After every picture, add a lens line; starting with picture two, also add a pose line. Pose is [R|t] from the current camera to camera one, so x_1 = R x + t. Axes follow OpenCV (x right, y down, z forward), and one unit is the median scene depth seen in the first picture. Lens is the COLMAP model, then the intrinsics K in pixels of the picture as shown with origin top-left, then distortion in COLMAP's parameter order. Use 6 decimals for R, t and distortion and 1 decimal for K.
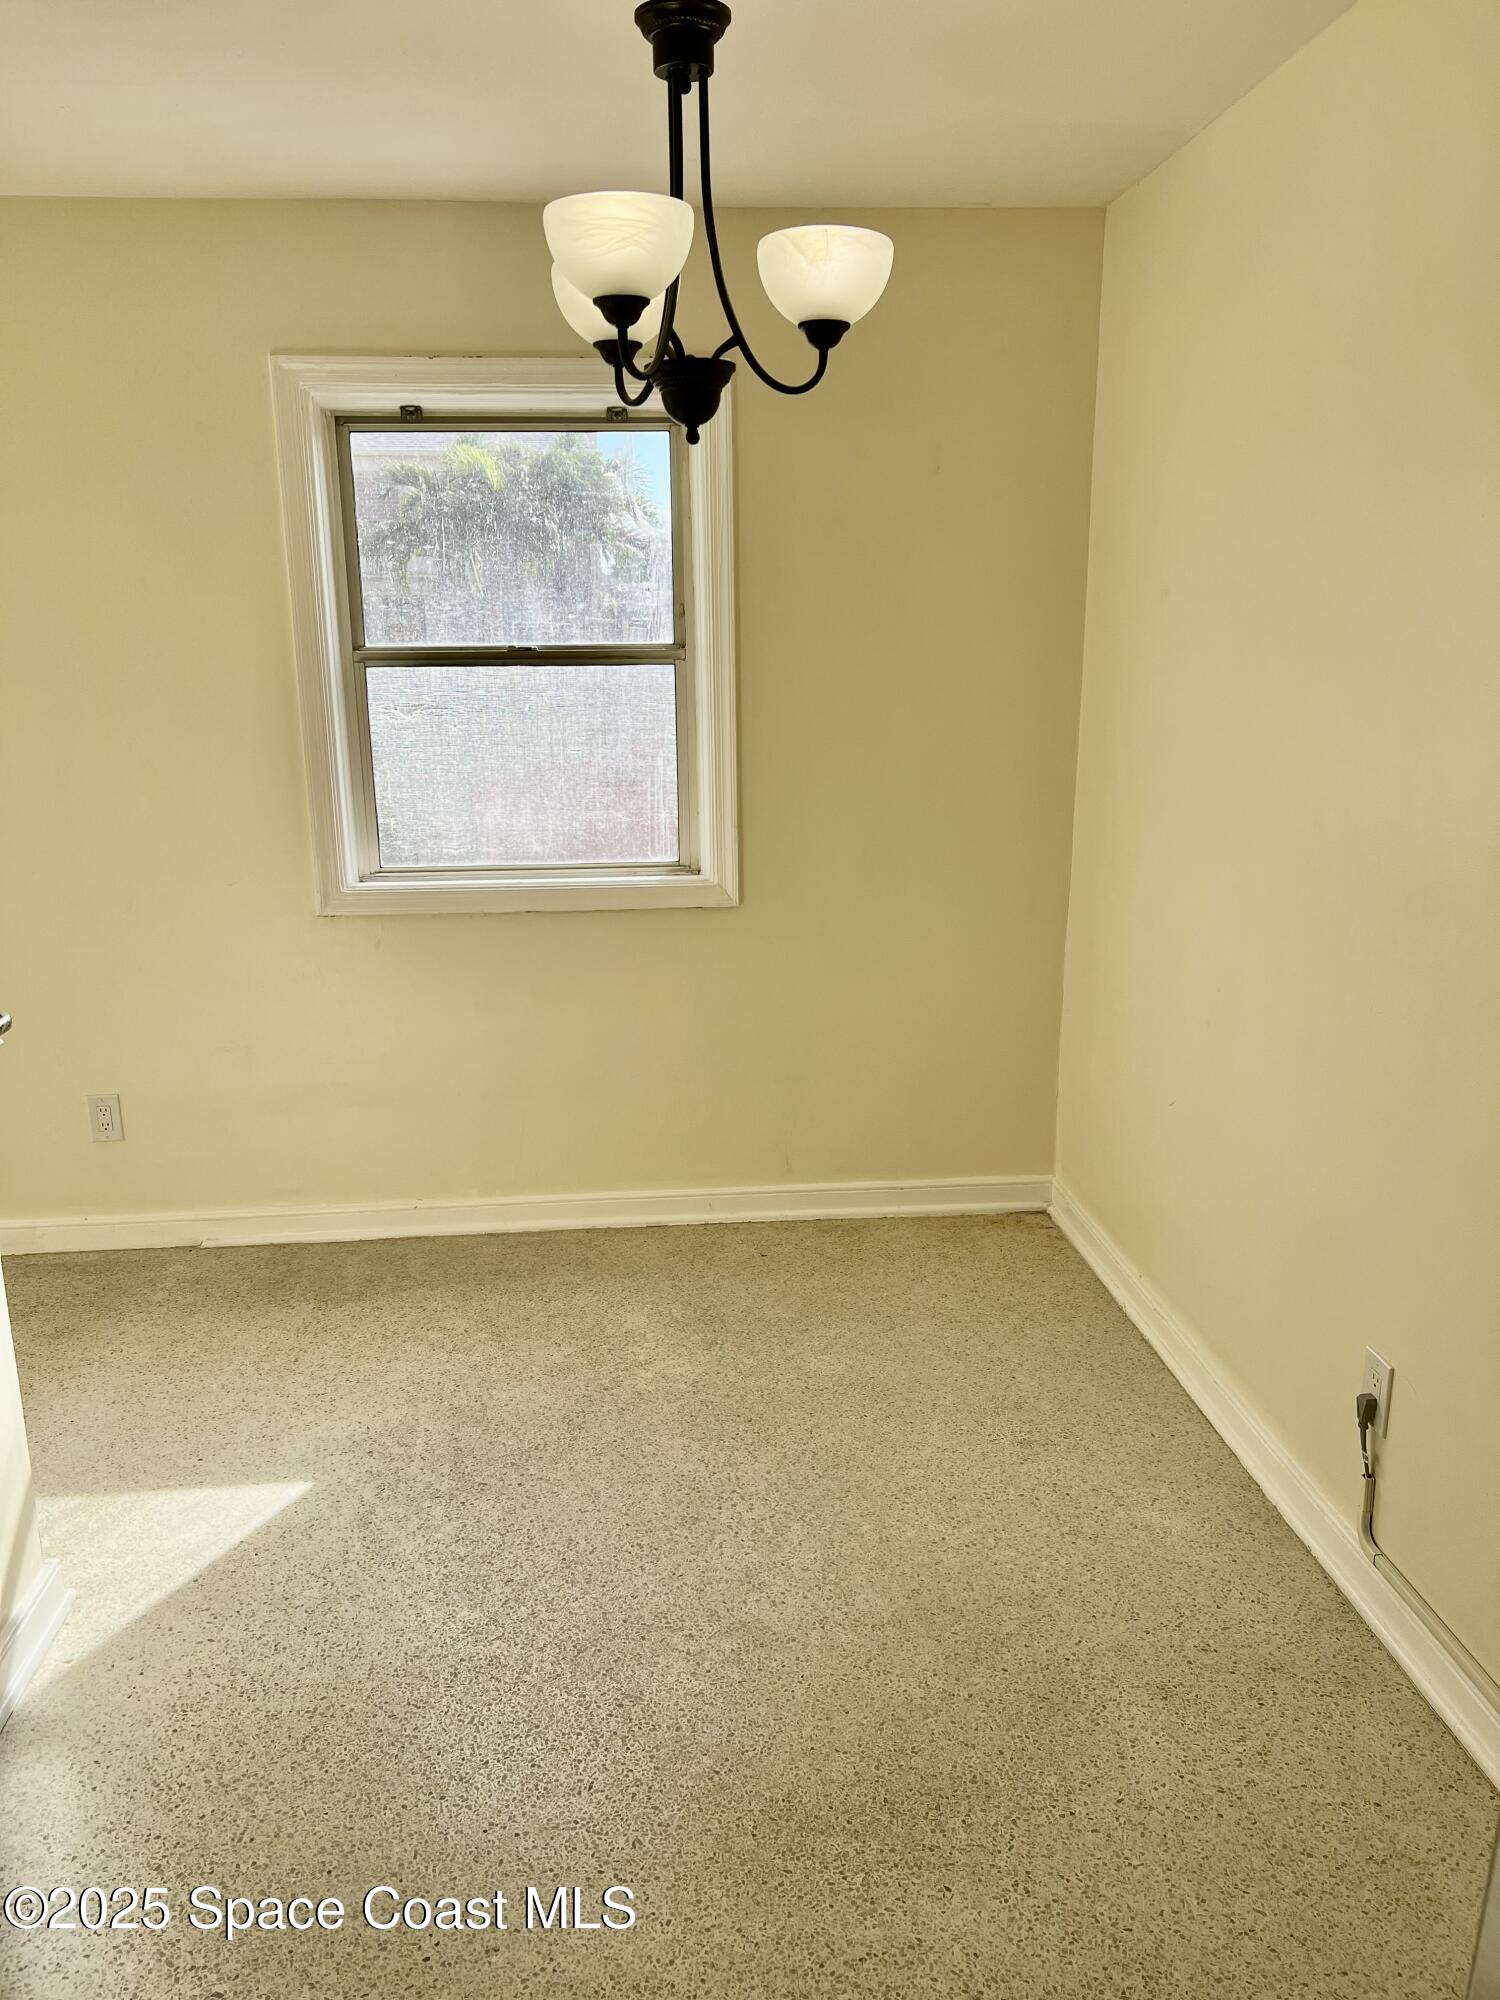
lens RADIAL K [[1503.1, 0, 735.7], [0, 1503.1, 1003.4], [0, 0, 1]] dist [0.061361, -0.075187]
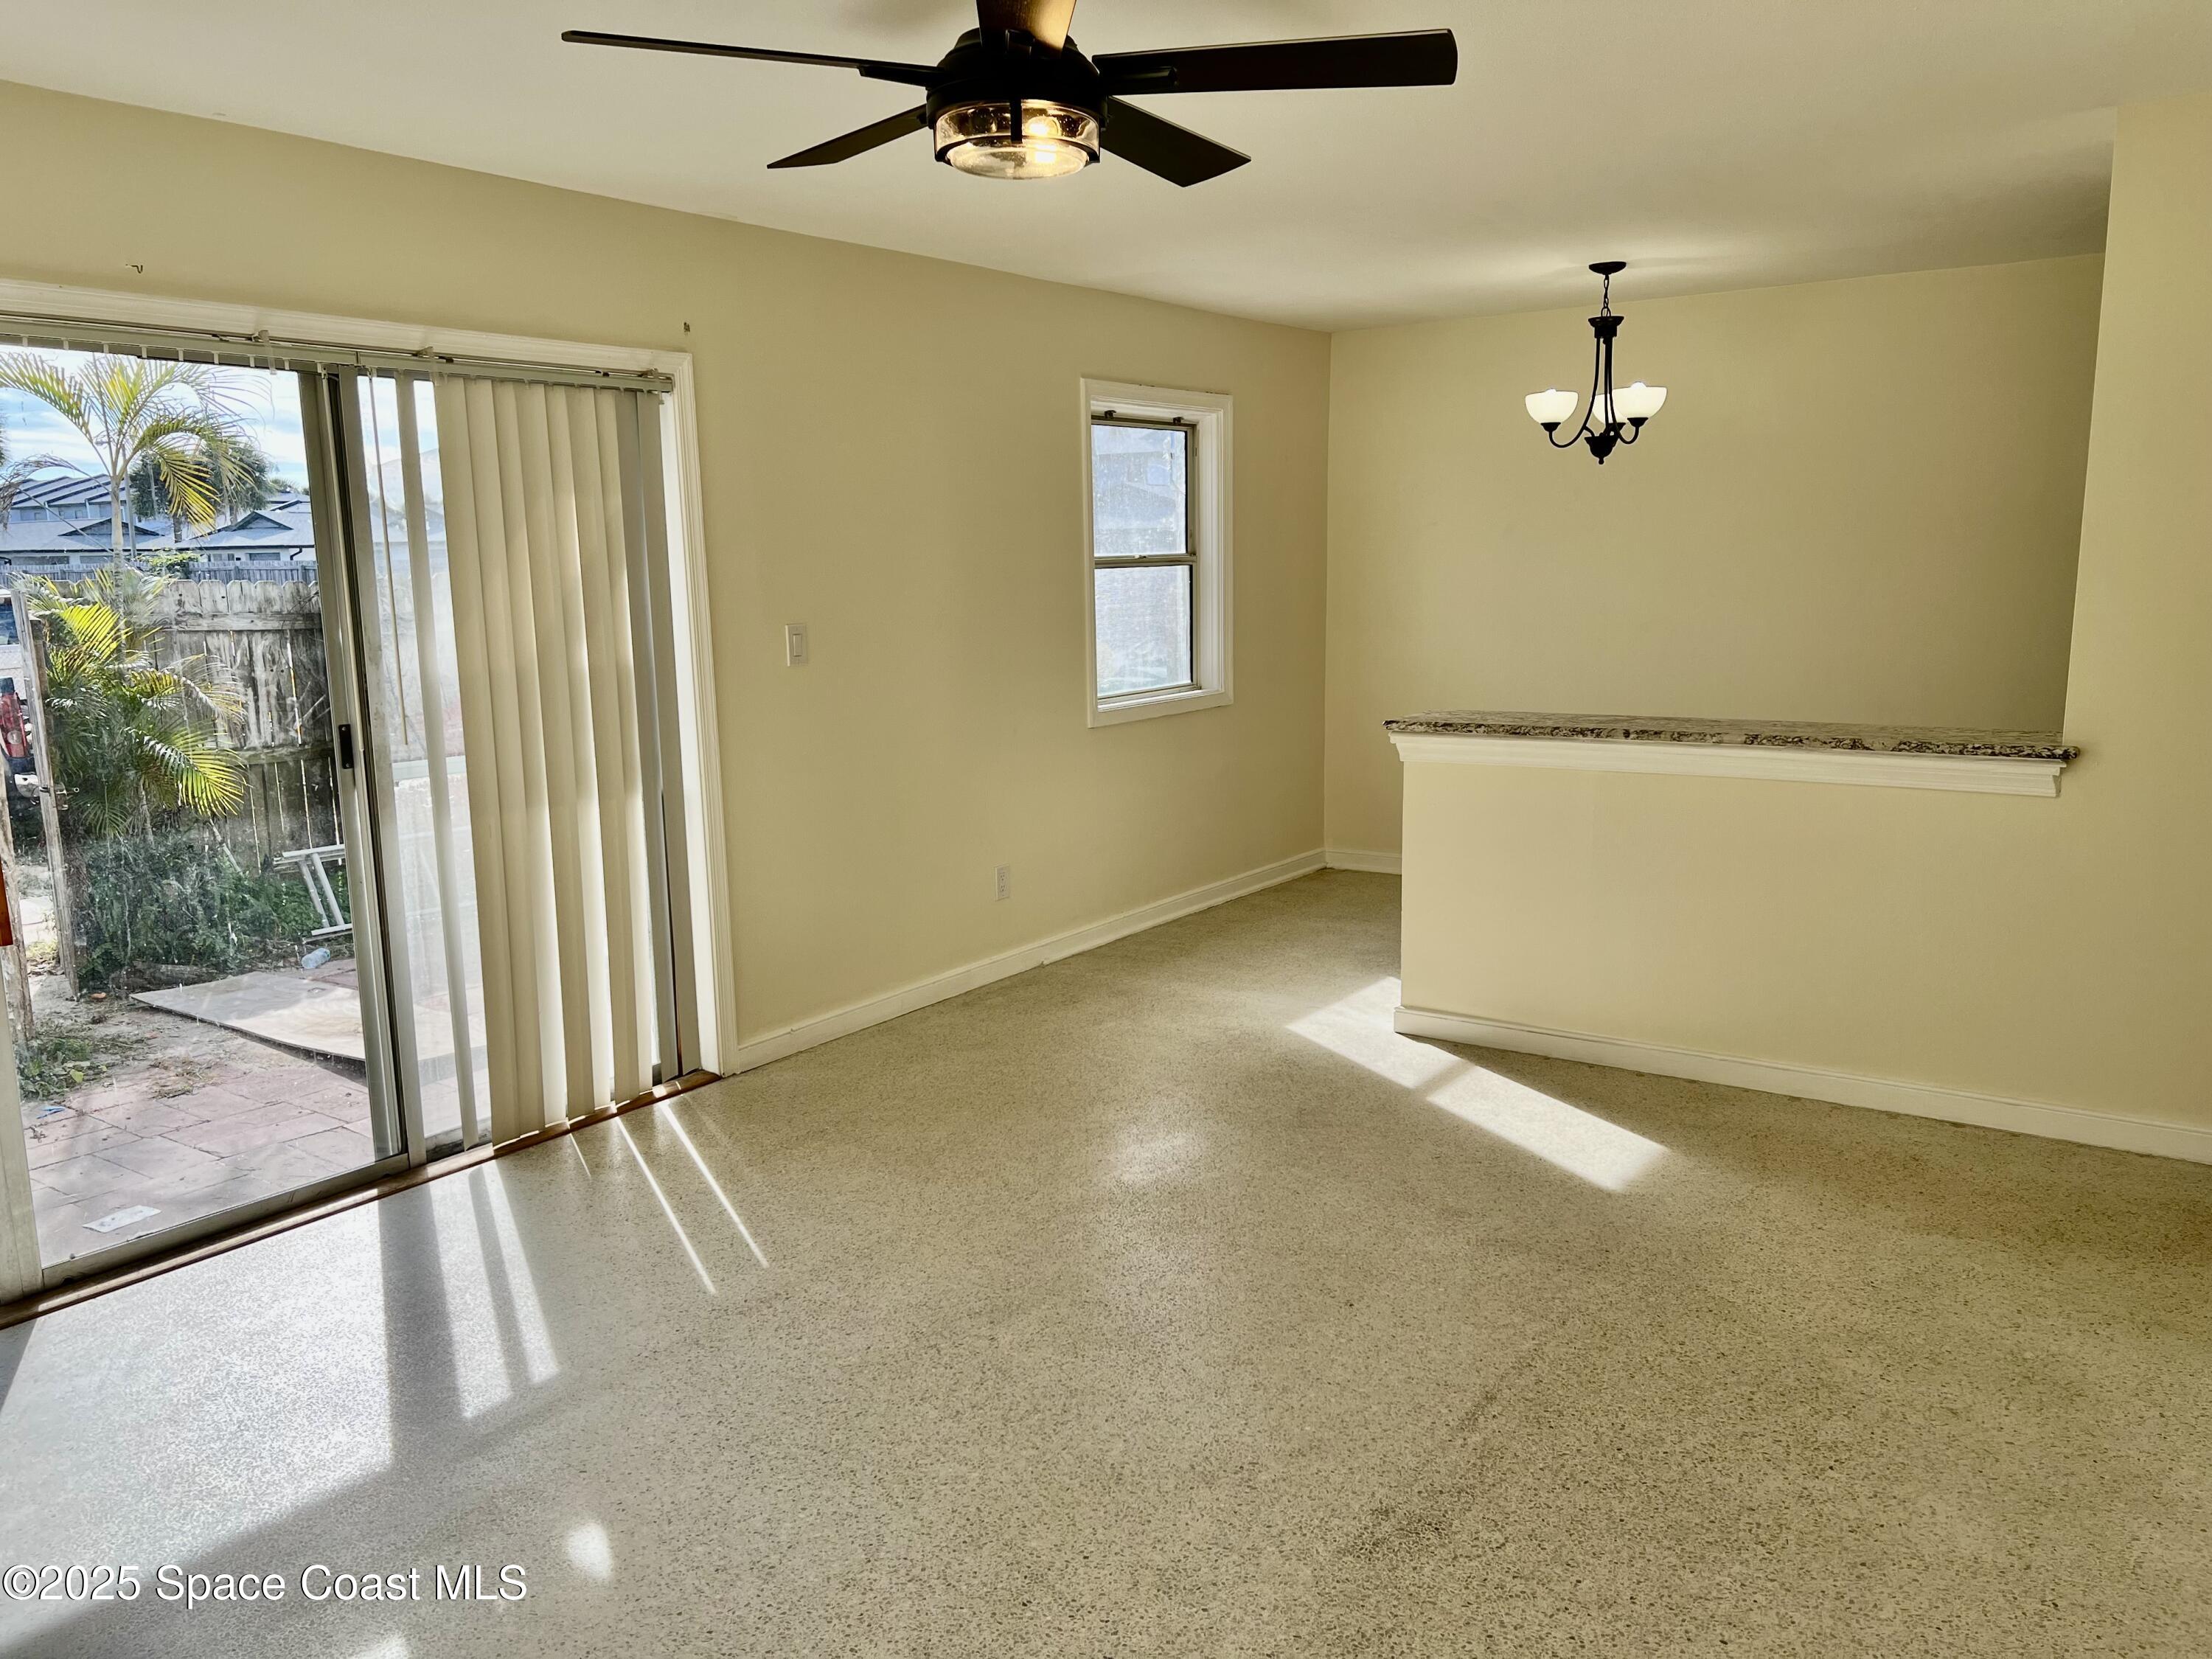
lens RADIAL K [[1662.5, 0, 1125.0], [0, 1662.5, 842.6], [0, 0, 1]] dist [0.061361, -0.075187]
pose [[0.647229, -0.139894, 0.749350, -1.519981], [0.202393, 0.979272, 0.008007, 0.049300], [-0.734937, 0.146481, 0.662126, -0.131468]]
